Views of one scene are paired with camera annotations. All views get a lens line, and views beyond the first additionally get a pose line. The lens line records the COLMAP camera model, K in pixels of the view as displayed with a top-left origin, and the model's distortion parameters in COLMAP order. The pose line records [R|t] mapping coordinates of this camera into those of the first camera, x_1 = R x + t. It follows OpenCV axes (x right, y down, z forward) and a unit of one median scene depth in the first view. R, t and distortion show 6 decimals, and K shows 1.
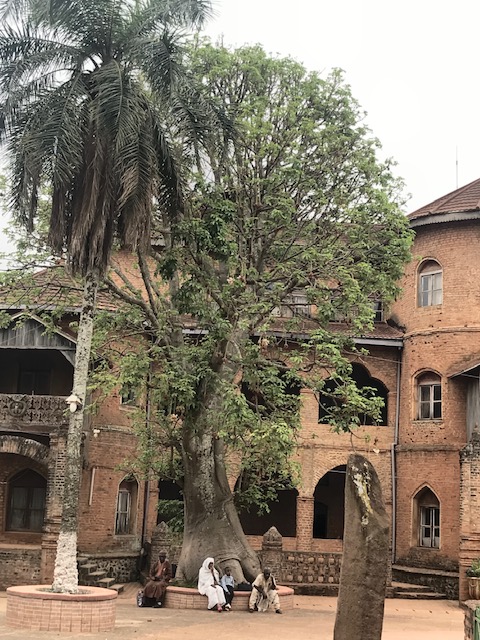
lens RADIAL K [[1058.8, 0, 240.1], [0, 1058.8, 319.7], [0, 0, 1]] dist [0.043623, 0.000000]
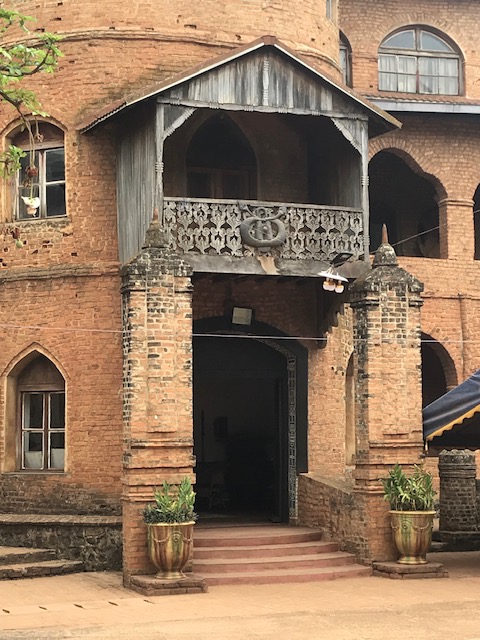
lens RADIAL K [[1397.4, 0, 240.2], [0, 1397.4, 320.5], [0, 0, 1]] dist [0.202974, 0.000000]
pose [[0.921974, -0.023524, 0.386538, 0.009300], [-0.014990, 0.995237, 0.096323, 0.078597], [-0.386963, -0.094601, 0.917230, 0.362623]]
